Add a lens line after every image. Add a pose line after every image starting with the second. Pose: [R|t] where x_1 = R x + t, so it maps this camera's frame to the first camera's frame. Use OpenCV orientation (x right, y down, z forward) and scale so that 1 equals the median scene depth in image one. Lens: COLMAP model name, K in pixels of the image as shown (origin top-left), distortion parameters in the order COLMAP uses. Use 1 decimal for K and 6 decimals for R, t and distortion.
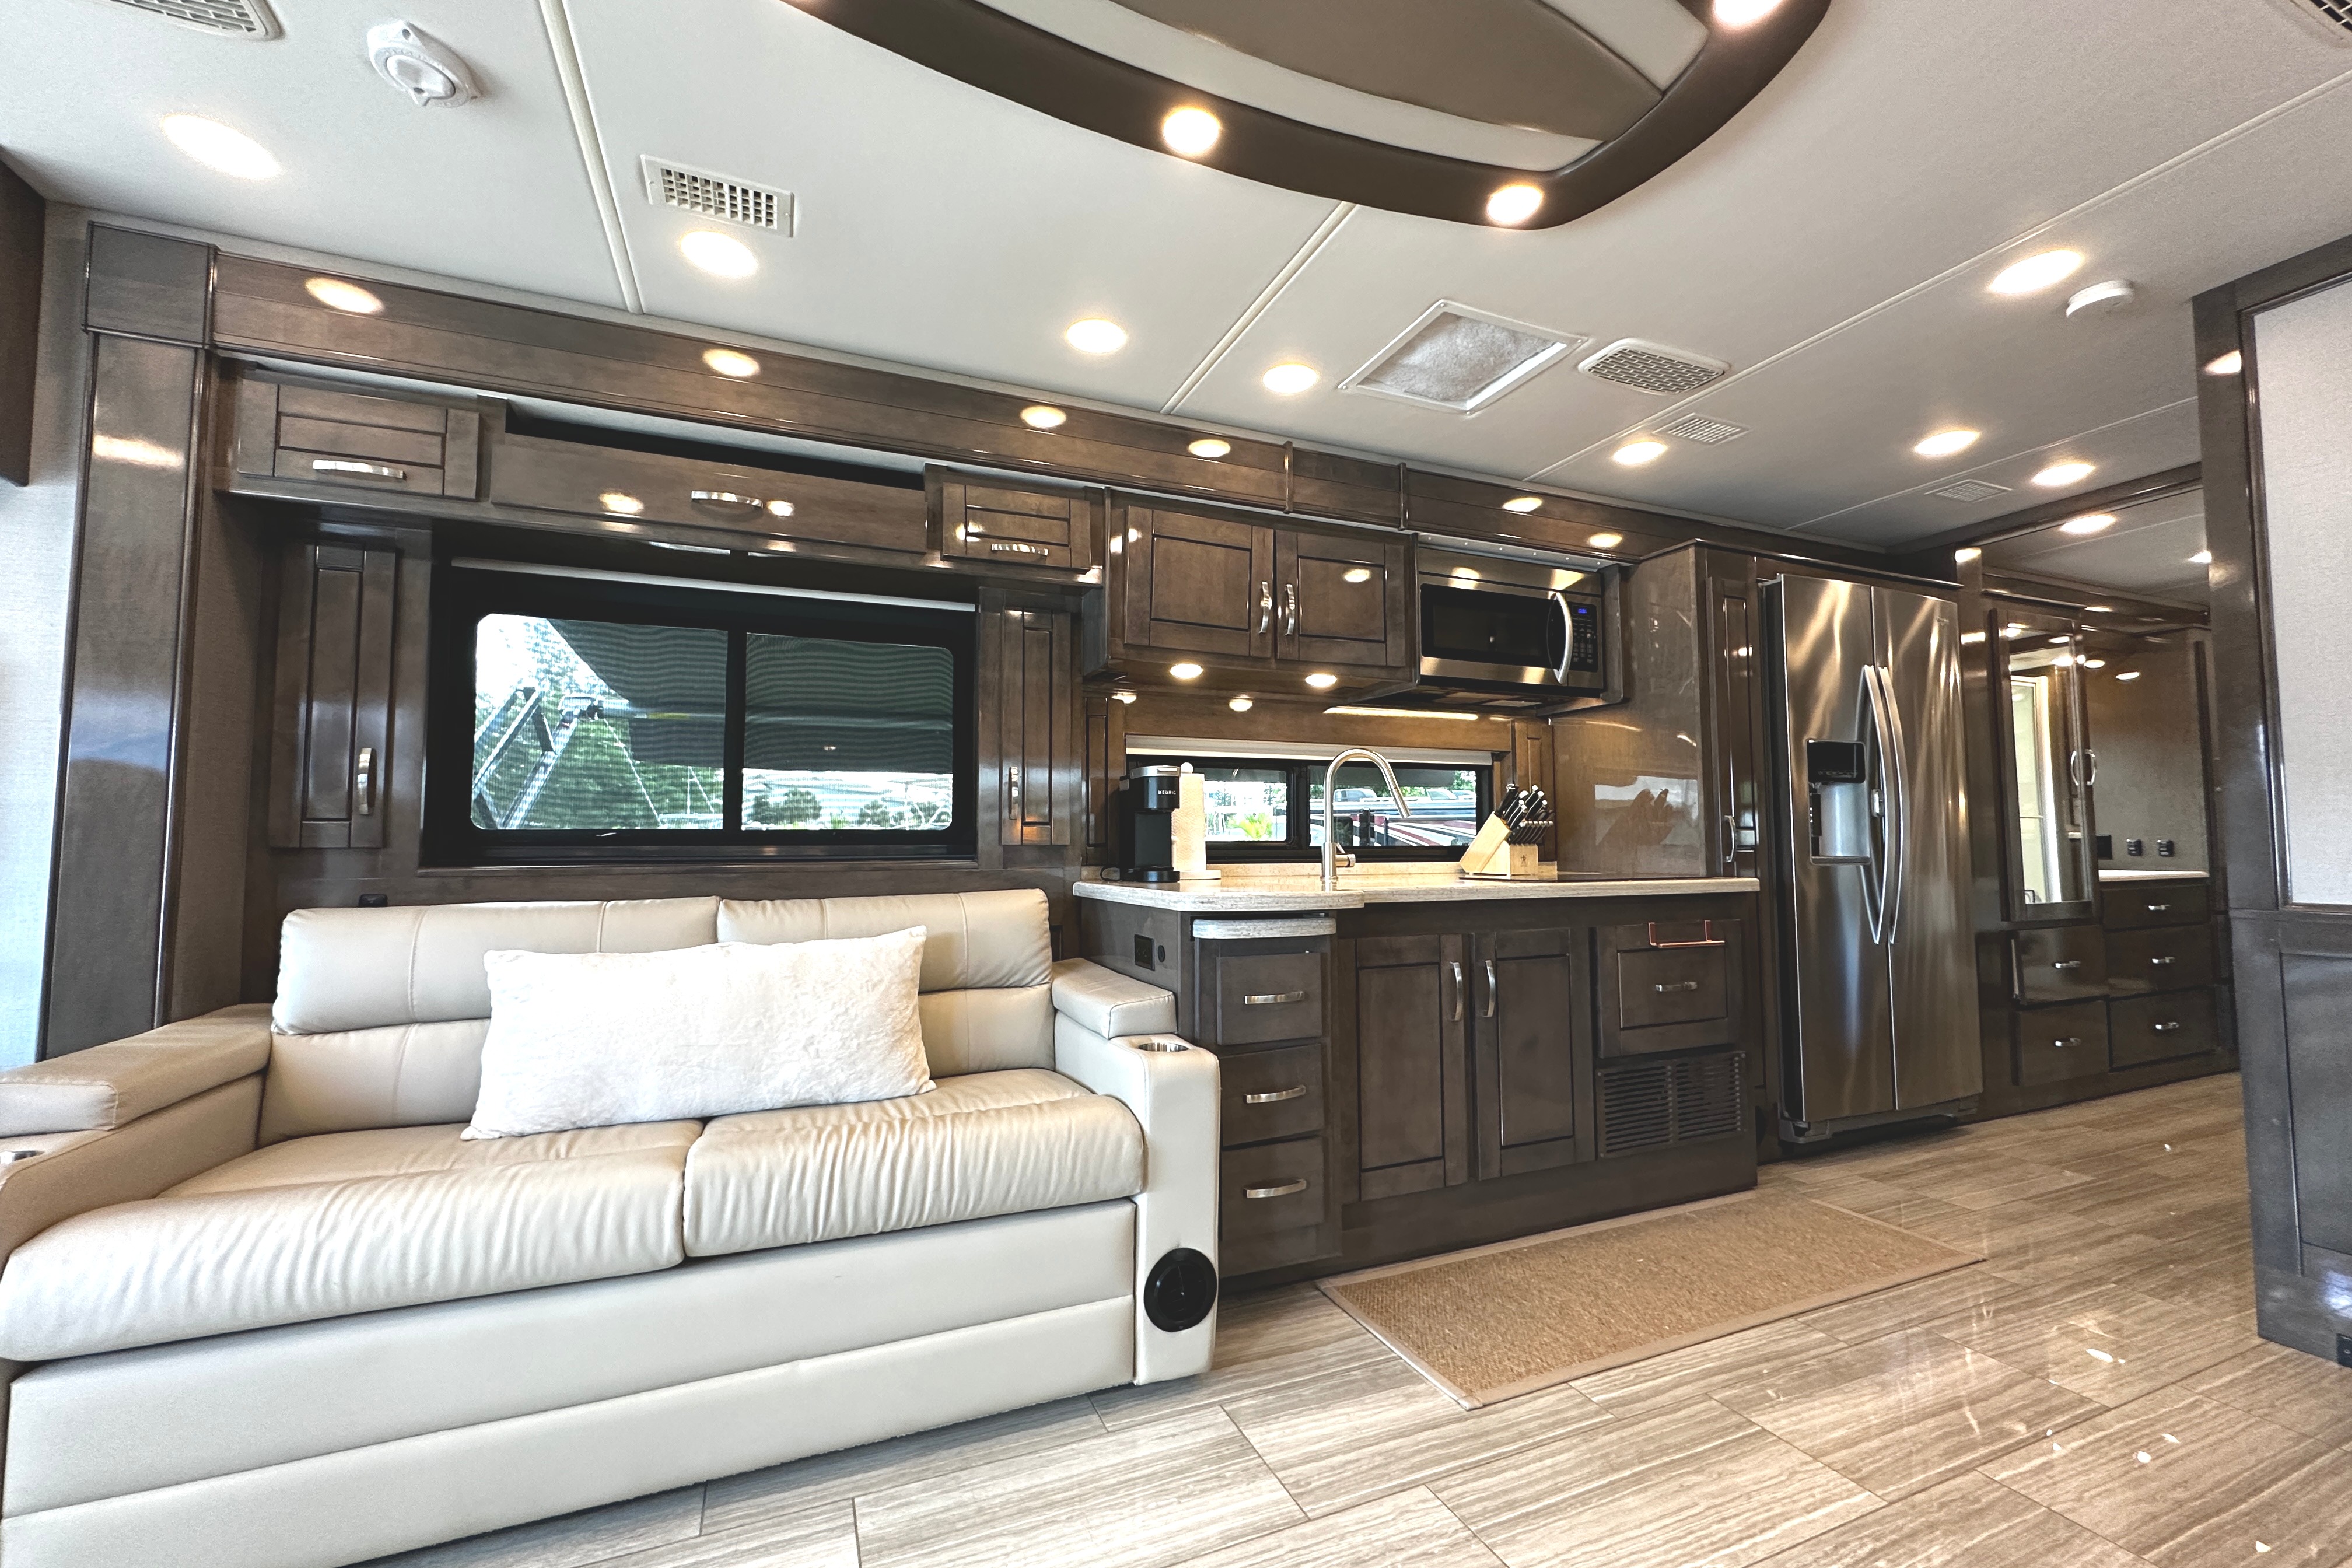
lens RADIAL K [[935.5, 0, 1184.6], [0, 935.5, 791.6], [0, 0, 1]] dist [-0.001751, 0.000138]
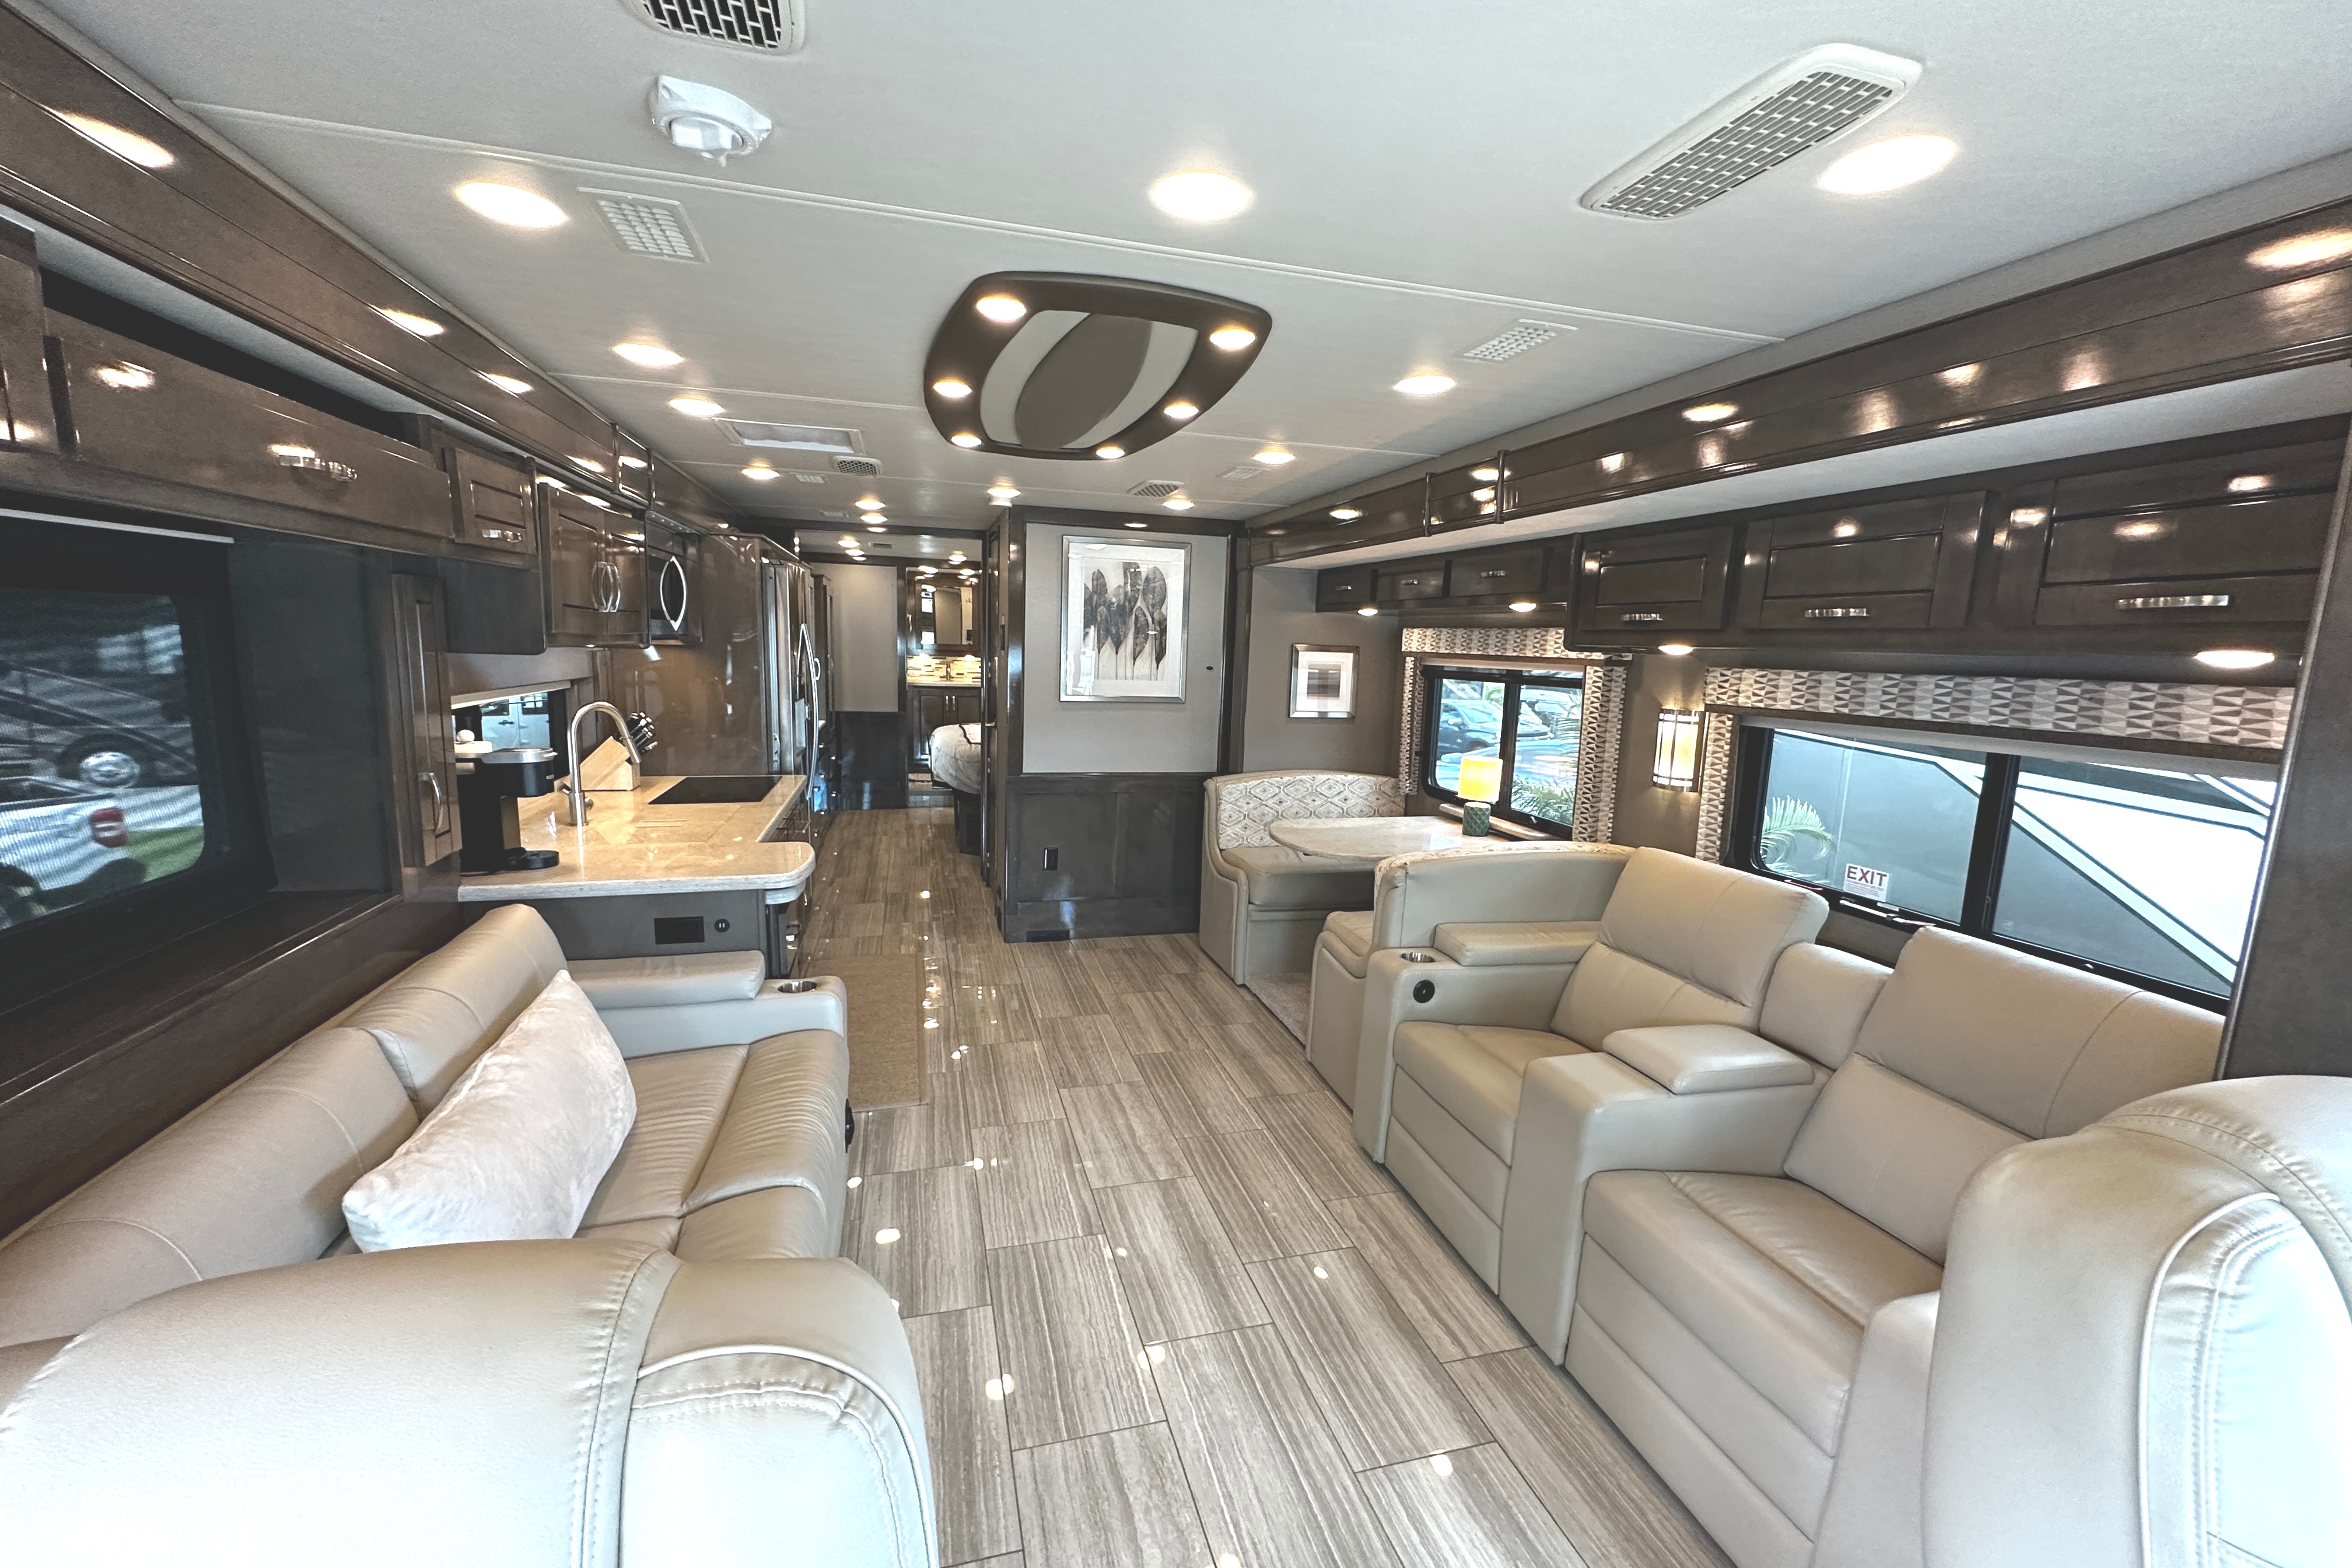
lens RADIAL K [[935.5, 0, 1173.6], [0, 935.5, 779.1], [0, 0, 1]] dist [-0.001751, 0.000138]
pose [[0.123963, -0.138427, 0.982584, -1.165726], [-0.087619, 0.984827, 0.149797, -0.258520], [-0.988411, -0.104663, 0.109953, 0.308300]]
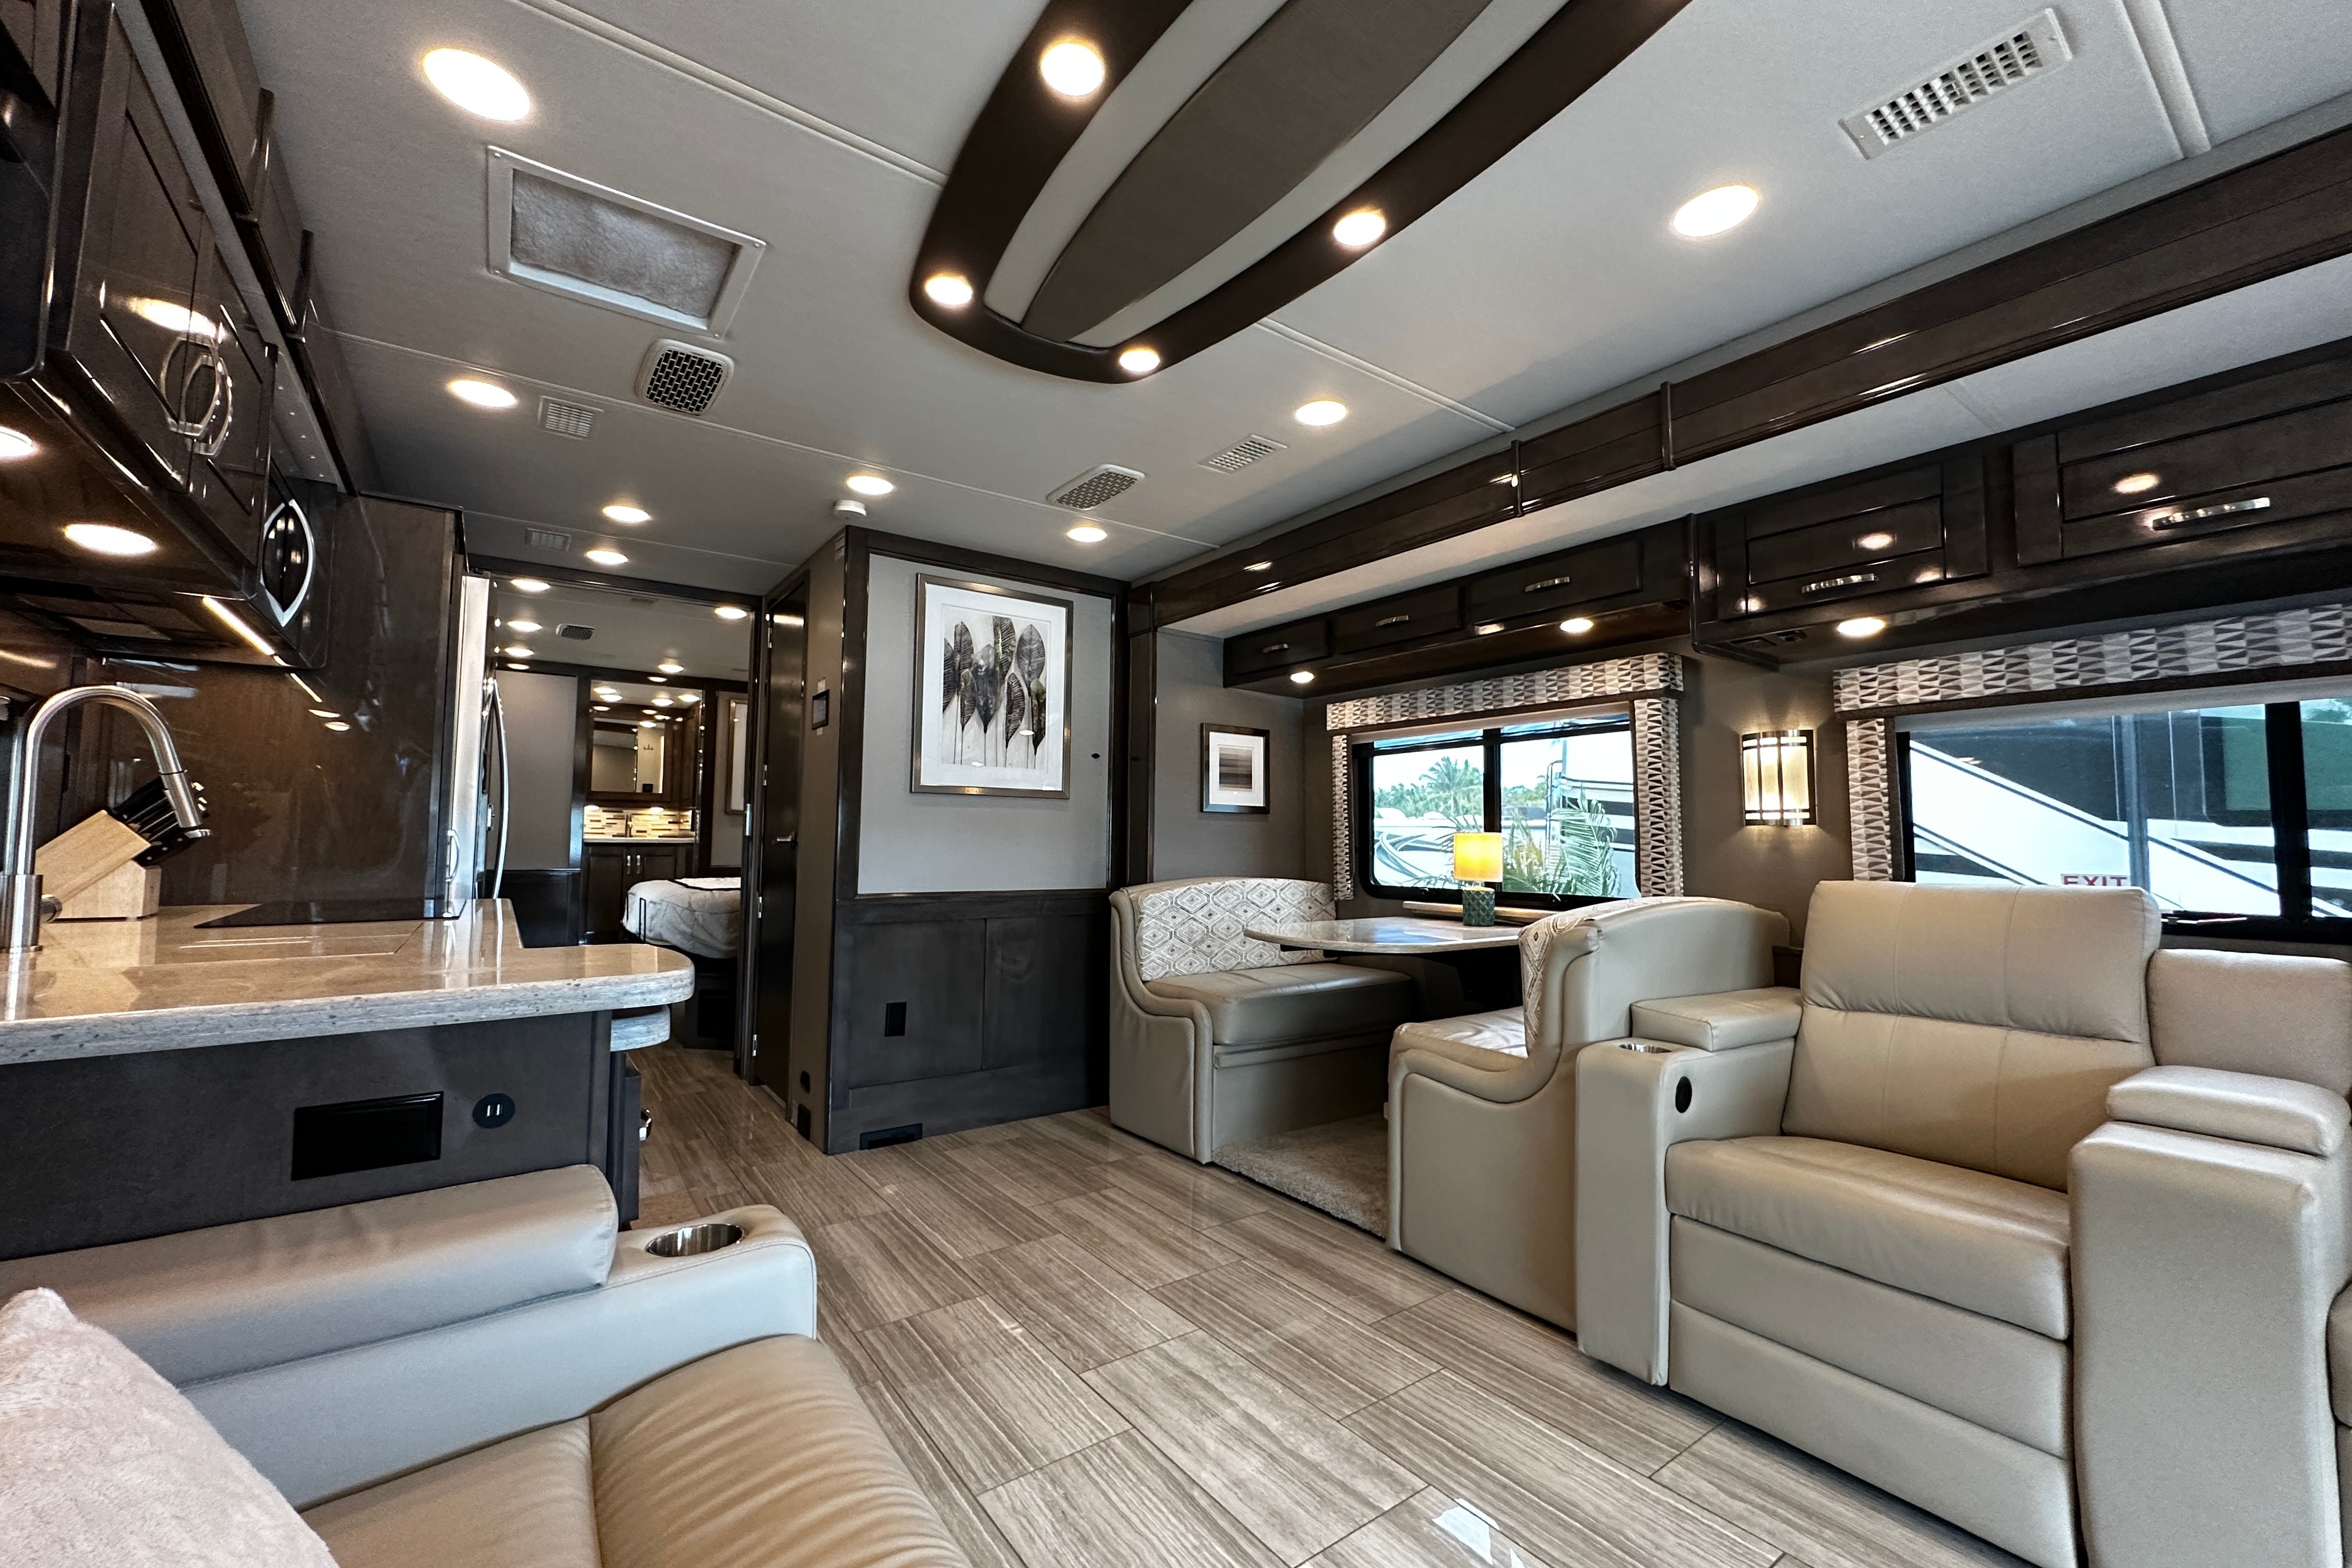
lens RADIAL K [[935.5, 0, 1171.8], [0, 935.5, 780.8], [0, 0, 1]] dist [-0.001751, 0.000138]
pose [[-0.229534, 0.065655, 0.971084, -0.626871], [-0.061068, 0.994785, -0.081692, 0.017130], [-0.971383, -0.078053, -0.224328, 0.797446]]
